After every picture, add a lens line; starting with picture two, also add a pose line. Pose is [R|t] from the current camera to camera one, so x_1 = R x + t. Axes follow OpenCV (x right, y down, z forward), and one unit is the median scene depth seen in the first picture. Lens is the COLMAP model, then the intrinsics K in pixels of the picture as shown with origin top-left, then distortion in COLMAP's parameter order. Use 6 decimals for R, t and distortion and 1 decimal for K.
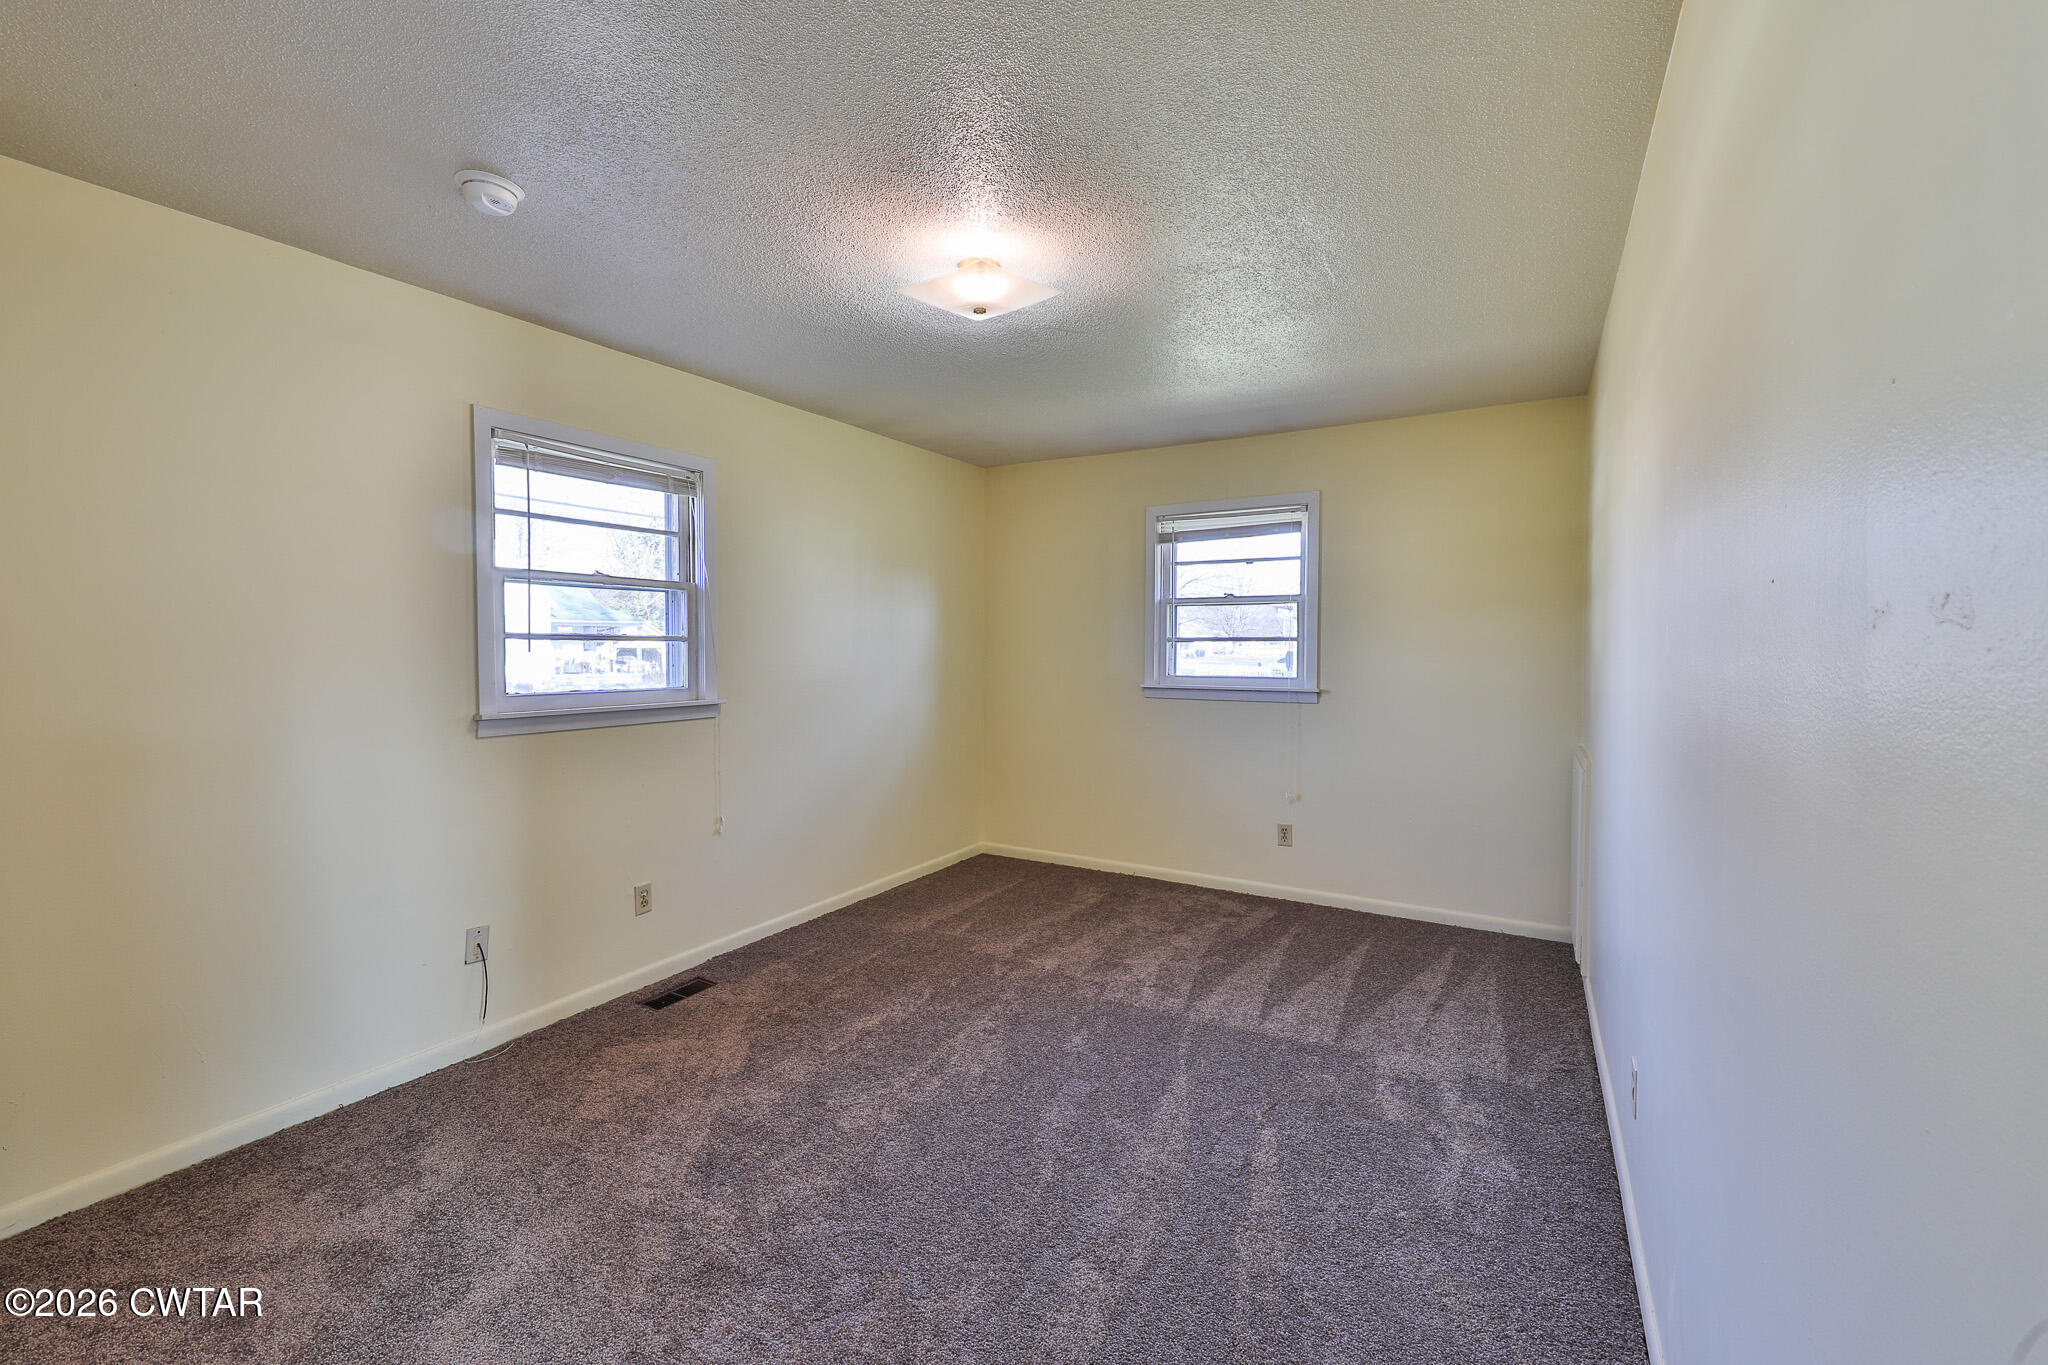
lens RADIAL K [[841.6, 0, 1016.7], [0, 841.6, 667.2], [0, 0, 1]] dist [-0.000142, 0.000033]
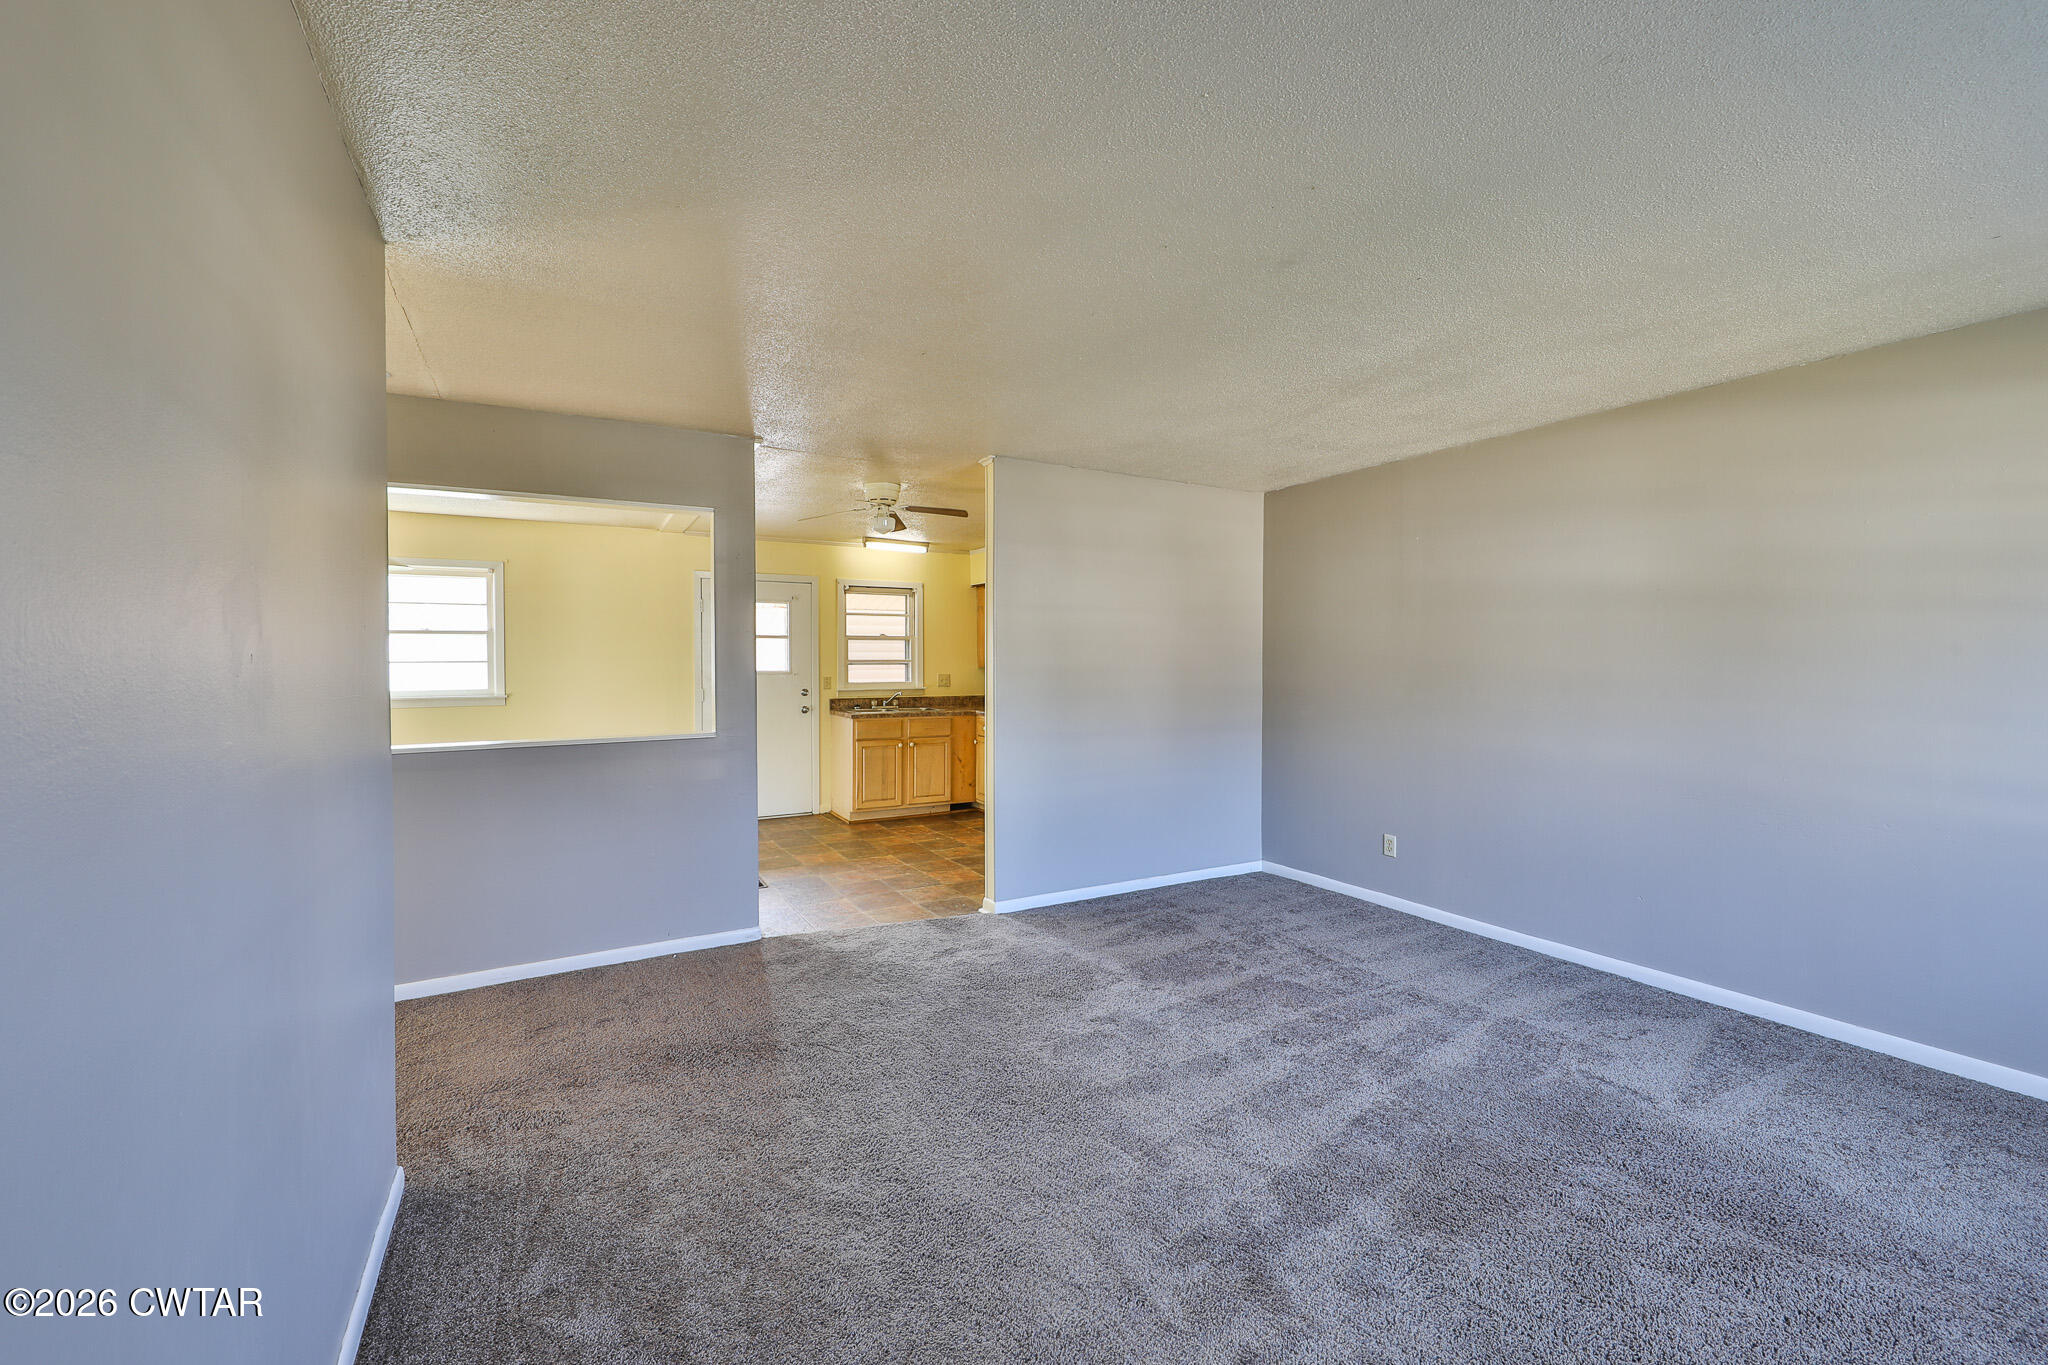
lens RADIAL K [[841.6, 0, 1016.7], [0, 841.6, 667.2], [0, 0, 1]] dist [-0.000142, 0.000033]
pose [[0.492858, -0.005328, 0.870093, -1.578307], [0.007989, 0.999967, 0.001598, -0.017856], [-0.870073, 0.006164, 0.492884, -0.240610]]
